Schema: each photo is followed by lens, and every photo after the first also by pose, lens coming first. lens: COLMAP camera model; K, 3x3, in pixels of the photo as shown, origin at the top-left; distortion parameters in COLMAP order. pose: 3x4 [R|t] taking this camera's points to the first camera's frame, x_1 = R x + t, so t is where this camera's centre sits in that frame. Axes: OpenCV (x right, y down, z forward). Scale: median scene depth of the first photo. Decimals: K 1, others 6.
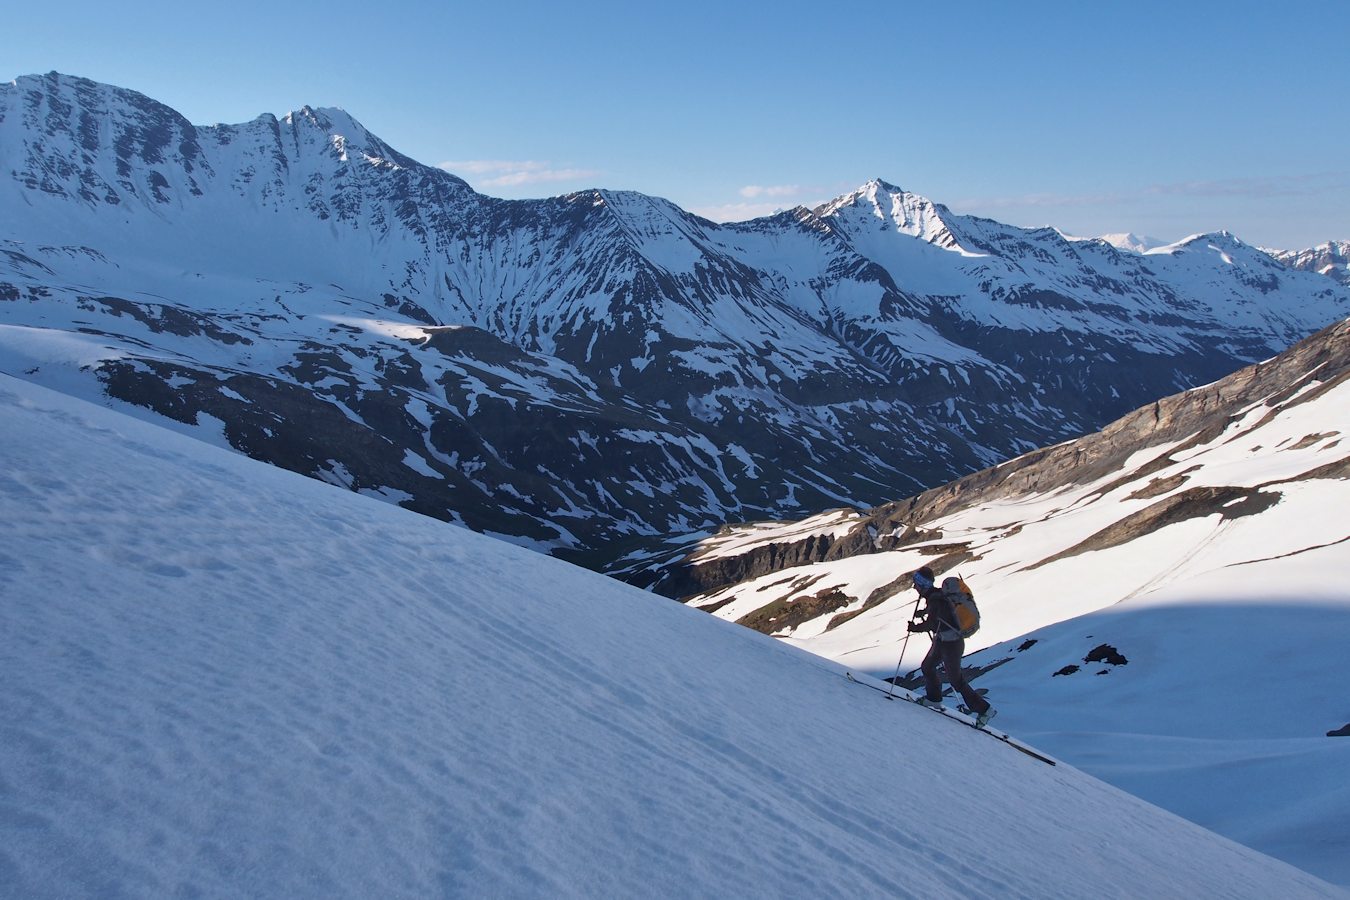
lens RADIAL K [[1071.8, 0, 675.0], [0, 1071.8, 450.0], [0, 0, 1]] dist [-0.017263, -0.006572]
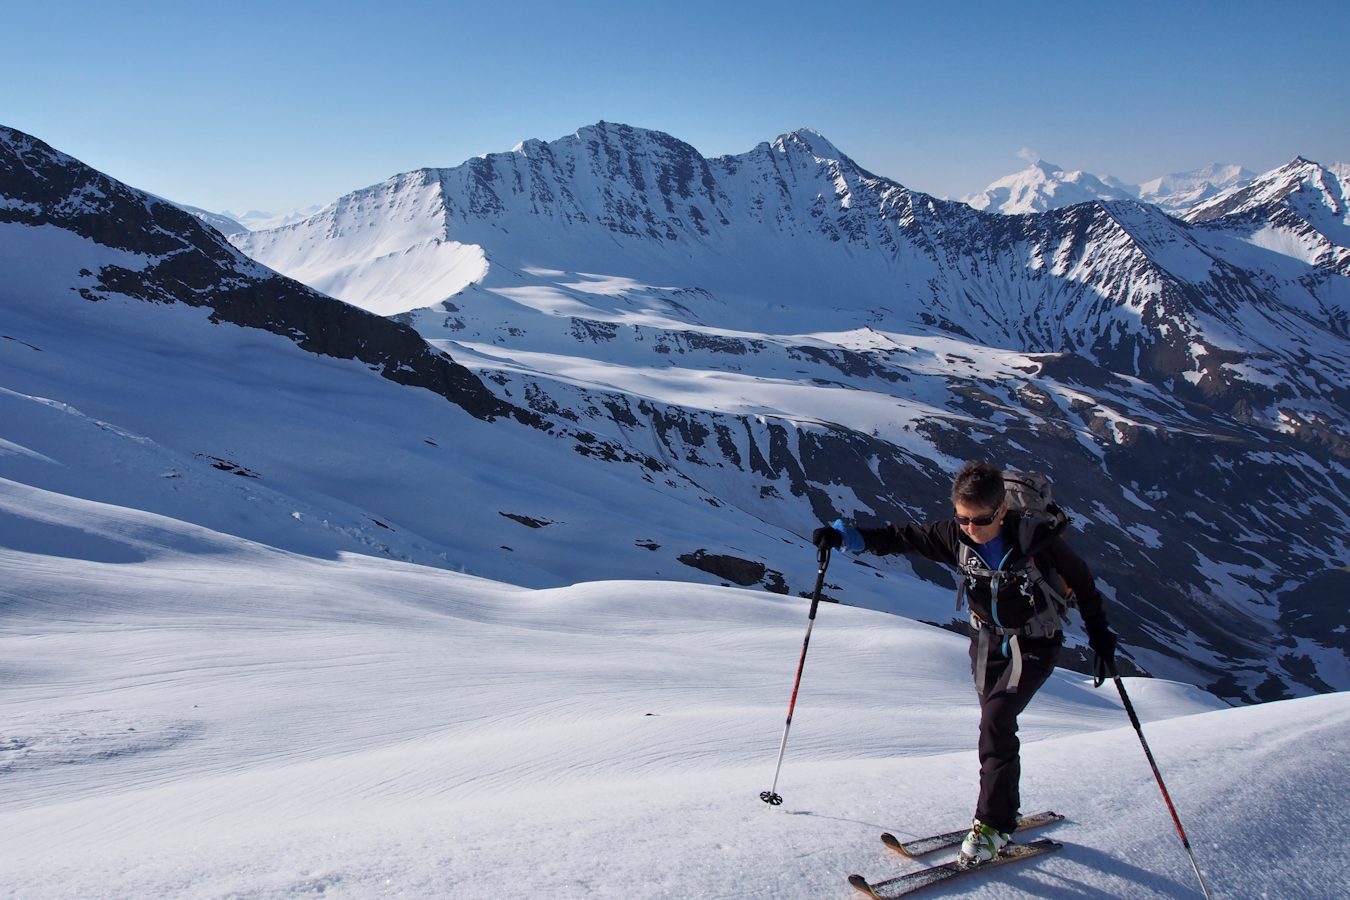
lens RADIAL K [[1053.9, 0, 675.0], [0, 1053.9, 450.0], [0, 0, 1]] dist [-0.015852, -0.010805]
pose [[0.980500, -0.005448, -0.196446, -0.293440], [0.014121, 0.998985, 0.042778, -0.053783], [0.196013, -0.044718, 0.979581, -0.098198]]
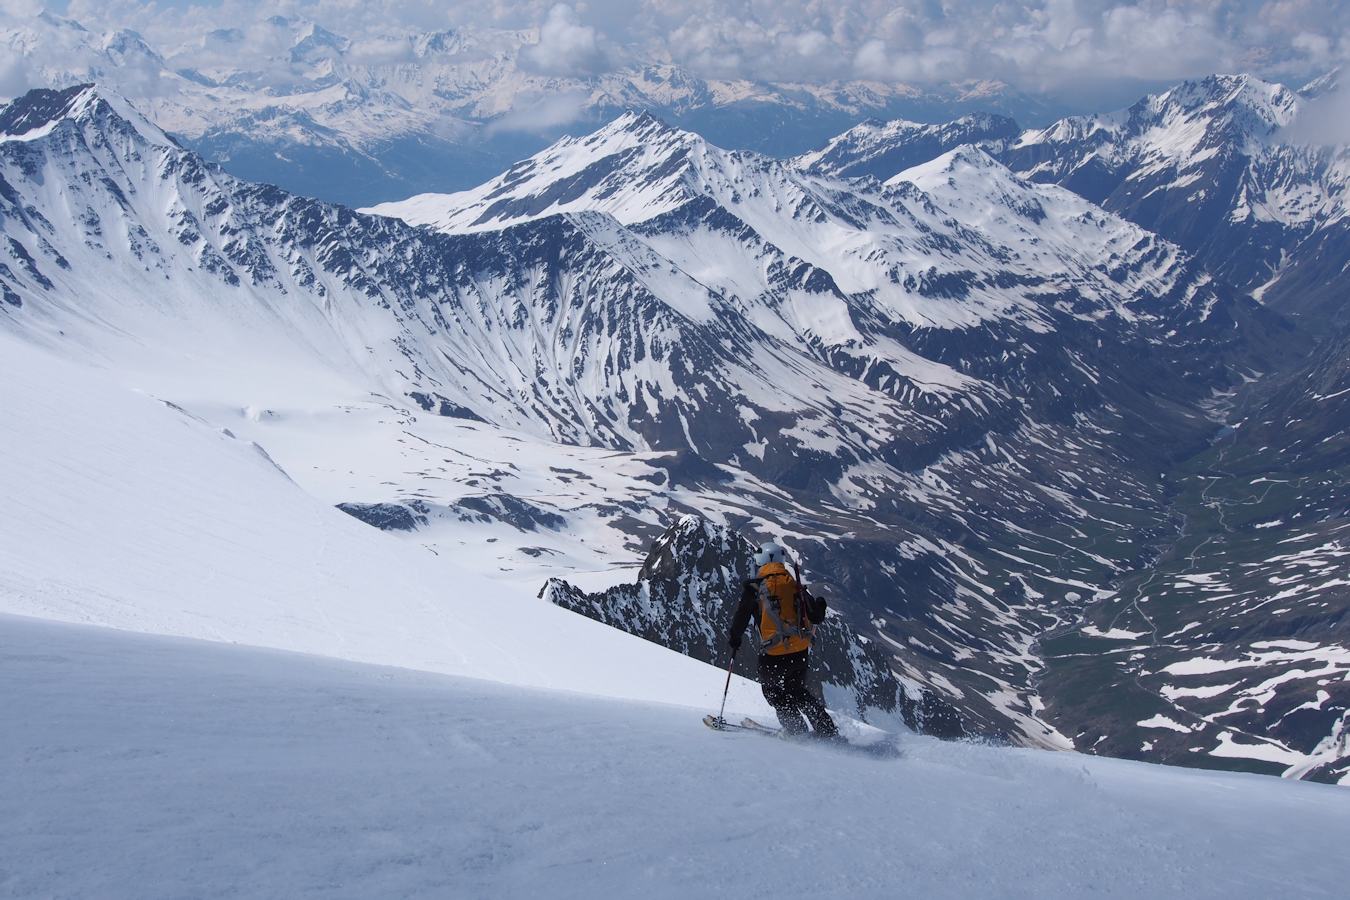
lens RADIAL K [[1729.1, 0, 675.0], [0, 1729.1, 450.0], [0, 0, 1]] dist [-0.002333, 0.024787]
pose [[0.865889, -0.128176, 0.483536, -0.676629], [0.100576, 0.991485, 0.082718, -0.179976], [-0.490021, -0.022992, 0.871407, -0.155910]]
